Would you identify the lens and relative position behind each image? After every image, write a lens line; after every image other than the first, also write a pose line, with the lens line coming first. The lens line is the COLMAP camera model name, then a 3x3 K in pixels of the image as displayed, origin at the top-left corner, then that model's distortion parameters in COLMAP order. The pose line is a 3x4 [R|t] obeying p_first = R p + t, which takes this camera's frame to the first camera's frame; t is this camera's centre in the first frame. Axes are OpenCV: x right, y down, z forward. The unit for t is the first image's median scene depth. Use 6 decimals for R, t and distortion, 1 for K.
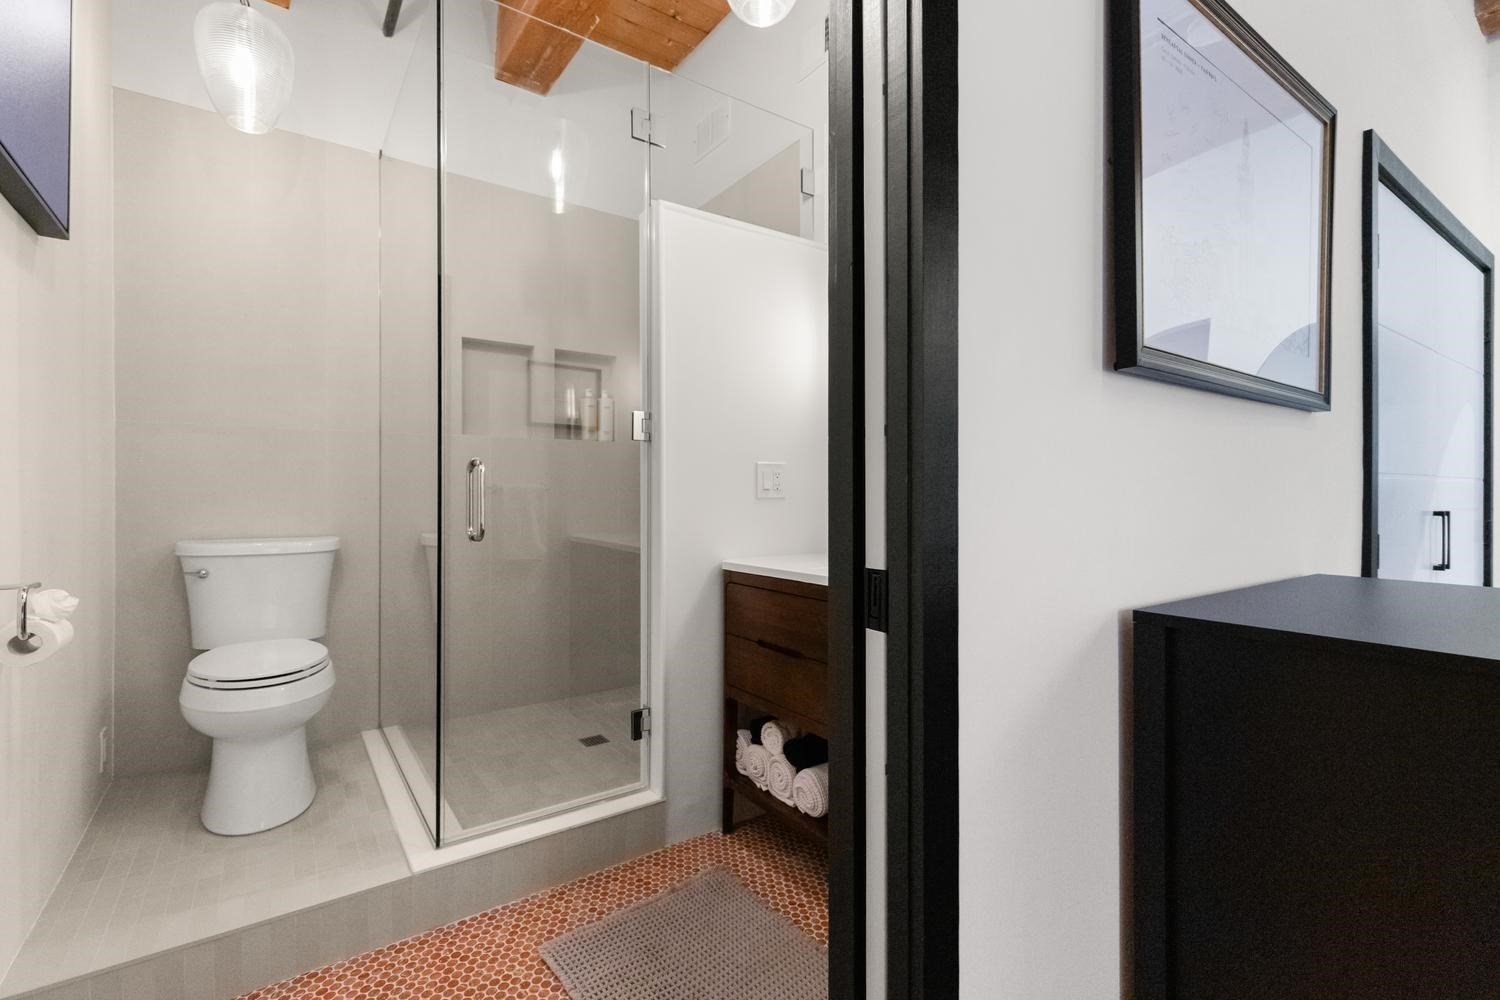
lens RADIAL K [[680.8, 0, 750.0], [0, 680.8, 500.0], [0, 0, 1]] dist [0.002910, 0.000082]
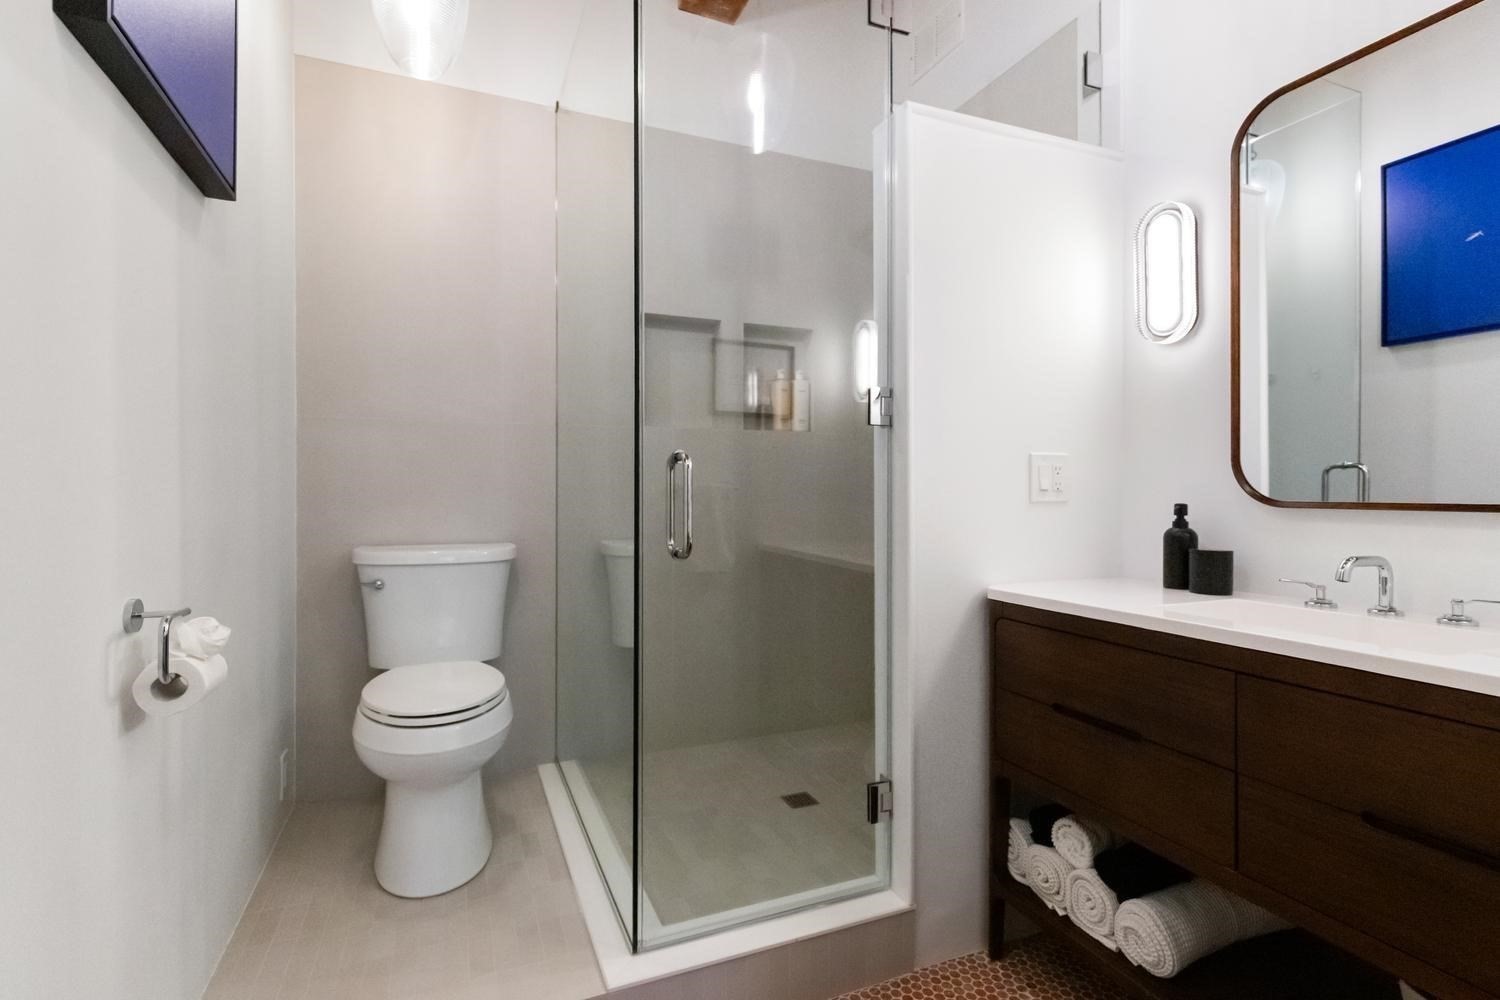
lens RADIAL K [[707.1, 0, 745.6], [0, 707.1, 503.1], [0, 0, 1]] dist [0.002928, -0.000012]
pose [[0.976719, 0.003791, -0.214487, -0.135485], [-0.002296, 0.999971, 0.007217, -0.006756], [0.214508, -0.006556, 0.976700, 0.200874]]
